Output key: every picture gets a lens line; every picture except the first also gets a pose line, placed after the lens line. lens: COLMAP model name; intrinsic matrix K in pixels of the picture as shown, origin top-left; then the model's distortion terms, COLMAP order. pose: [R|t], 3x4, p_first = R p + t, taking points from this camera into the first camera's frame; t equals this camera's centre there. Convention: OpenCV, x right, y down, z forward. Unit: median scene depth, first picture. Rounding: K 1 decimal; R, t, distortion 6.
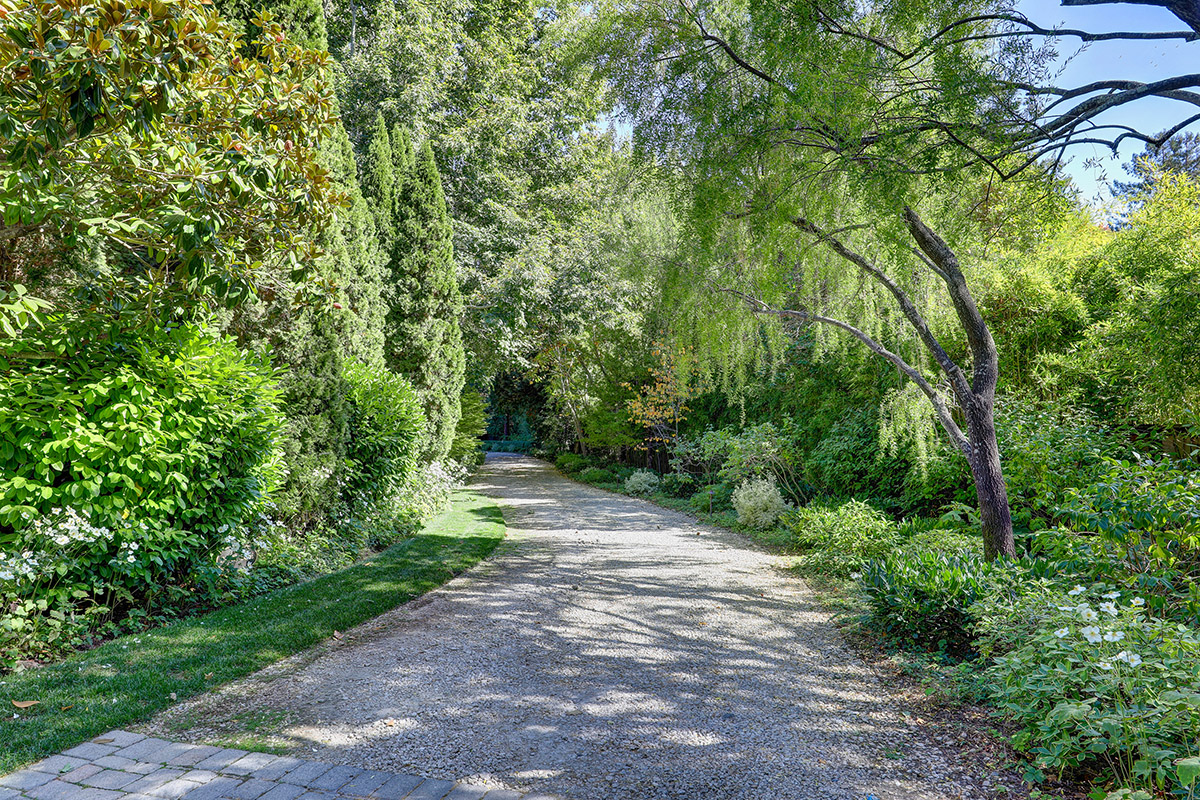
lens RADIAL K [[782.7, 0, 602.9], [0, 782.7, 397.7], [0, 0, 1]] dist [0.008512, 0.001265]
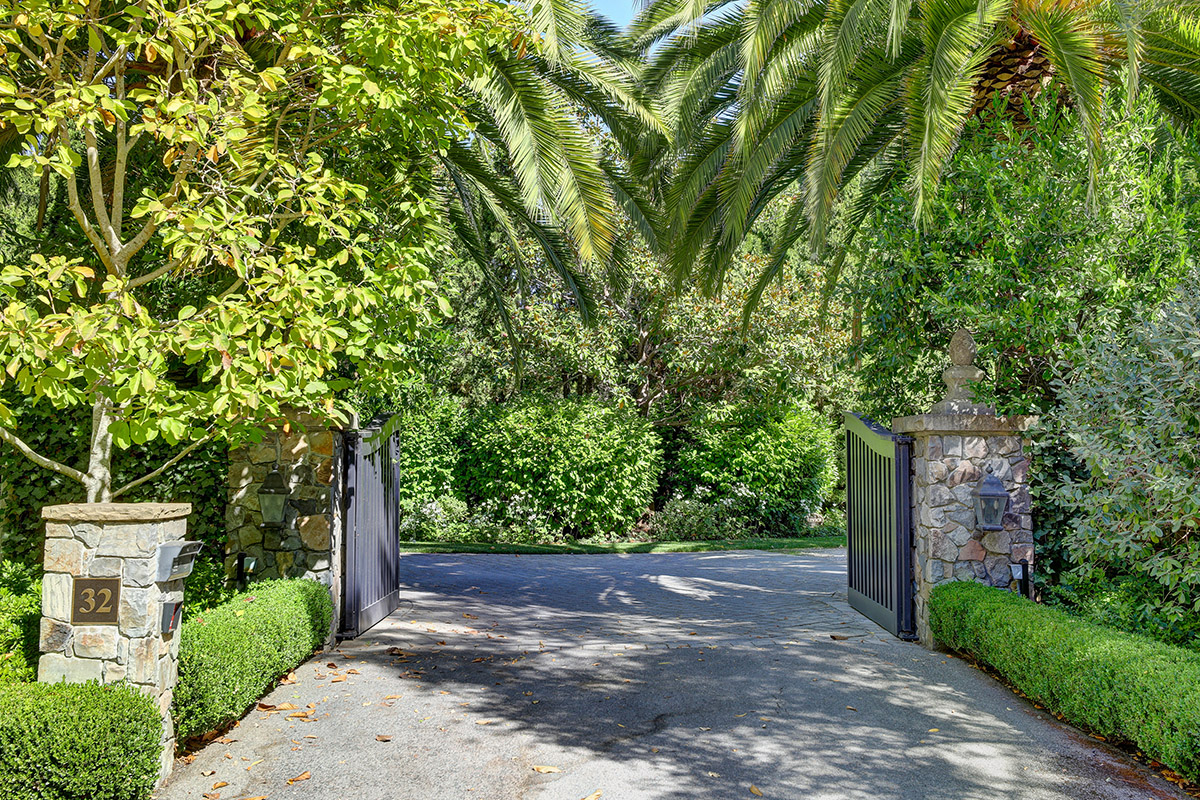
lens RADIAL K [[1207.8, 0, 600.2], [0, 1207.8, 399.2], [0, 0, 1]] dist [0.000489, 0.000000]
pose [[0.757187, -0.027362, -0.652625, 1.406391], [0.017135, 0.999610, -0.022030, -0.054060], [0.652973, 0.005498, 0.757361, -2.075314]]
